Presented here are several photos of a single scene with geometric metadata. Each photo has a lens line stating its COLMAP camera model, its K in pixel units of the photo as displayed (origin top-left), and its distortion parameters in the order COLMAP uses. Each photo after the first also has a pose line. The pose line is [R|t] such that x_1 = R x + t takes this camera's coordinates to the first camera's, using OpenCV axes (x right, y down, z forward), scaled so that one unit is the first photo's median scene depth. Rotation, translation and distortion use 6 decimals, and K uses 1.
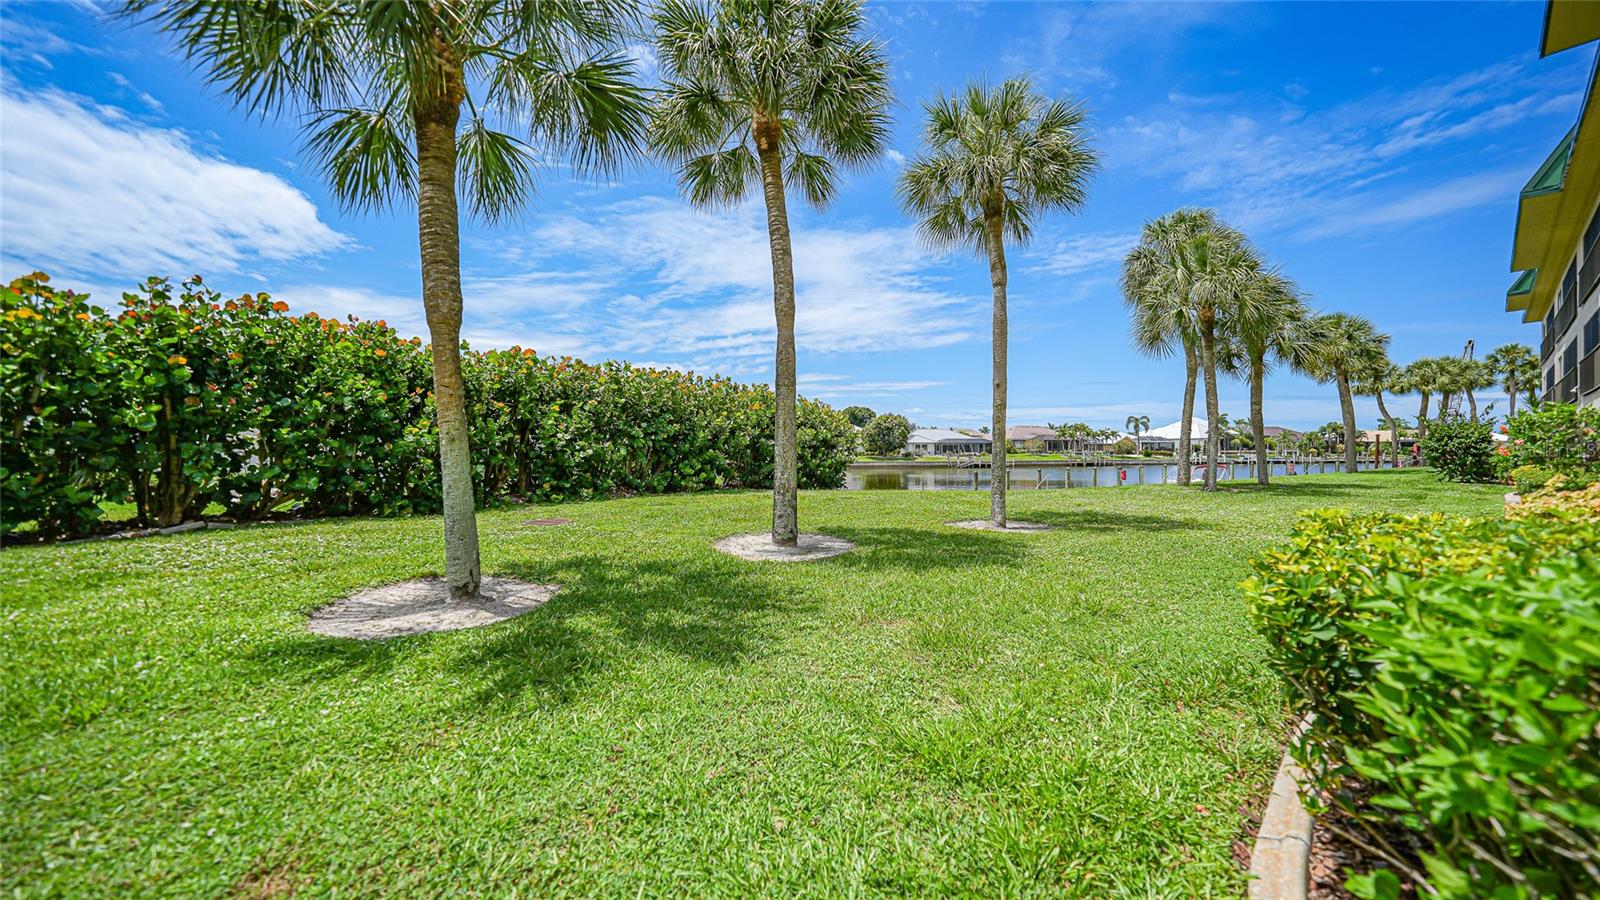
lens RADIAL K [[549.7, 0, 801.5], [0, 549.7, 447.9], [0, 0, 1]] dist [-0.034744, 0.007718]
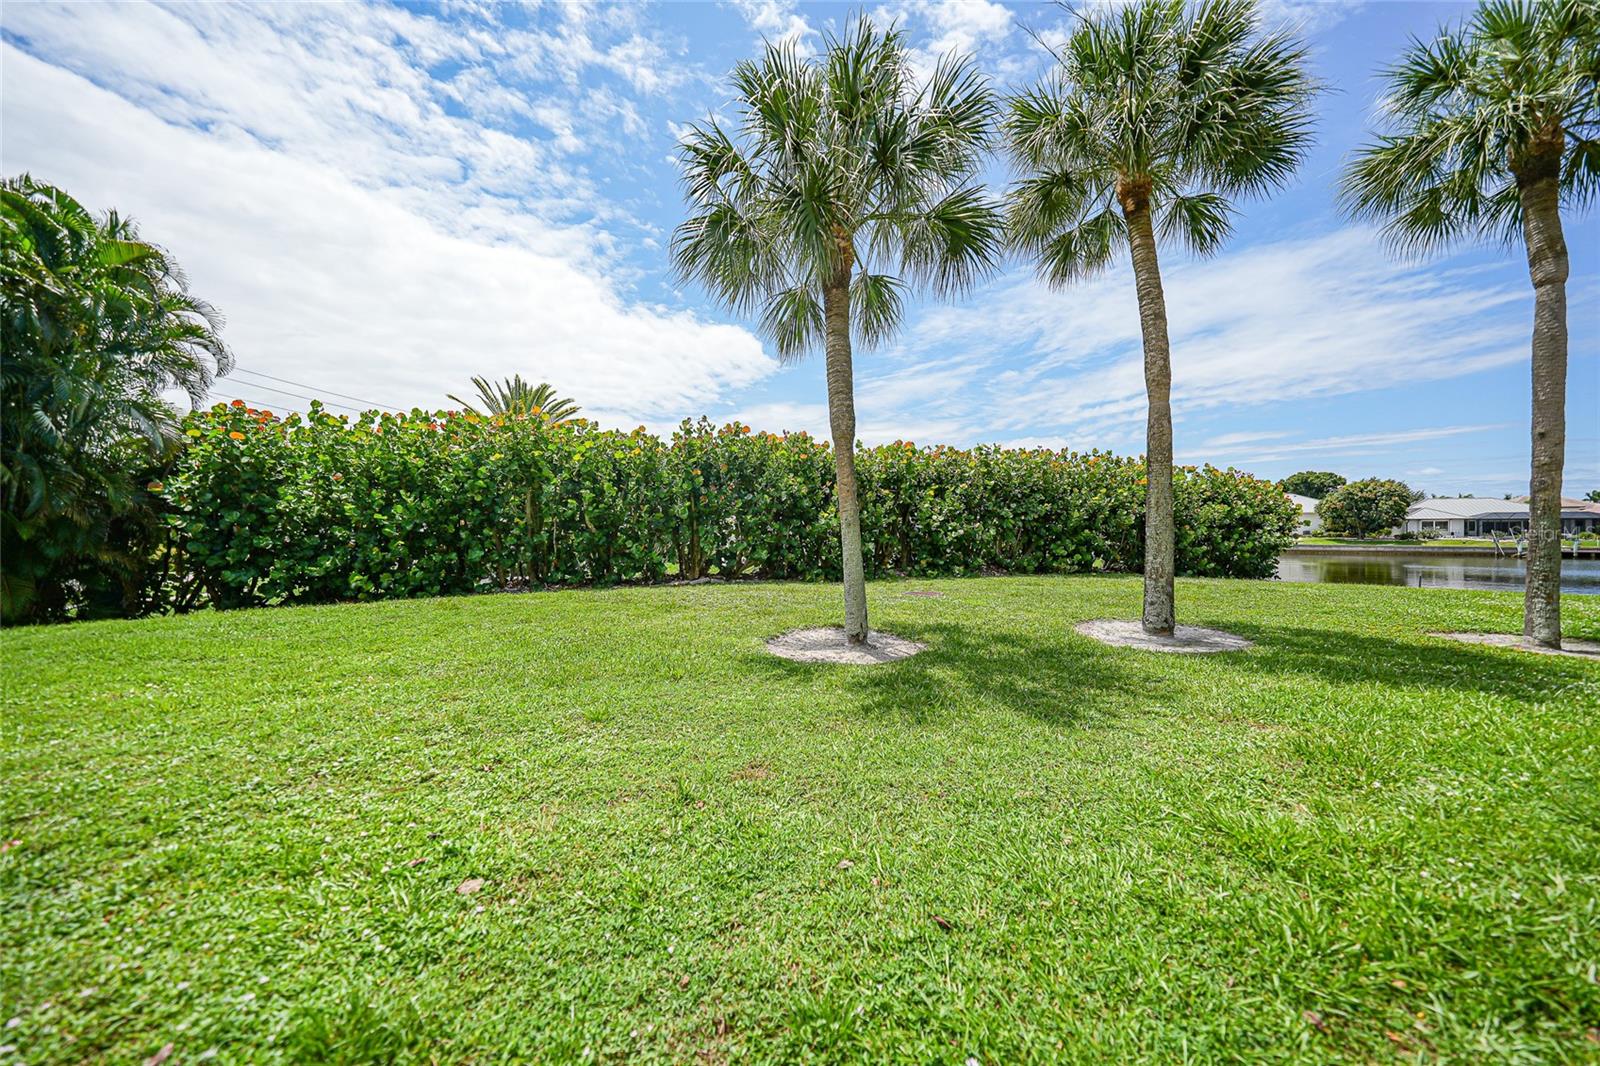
lens RADIAL K [[574.4, 0, 810.0], [0, 574.4, 526.6], [0, 0, 1]] dist [-0.001219, -0.000001]
pose [[0.797504, -0.002082, -0.603310, 0.082878], [0.002628, 0.999997, 0.000024, -0.005830], [0.603308, -0.001605, 0.797507, -0.116455]]
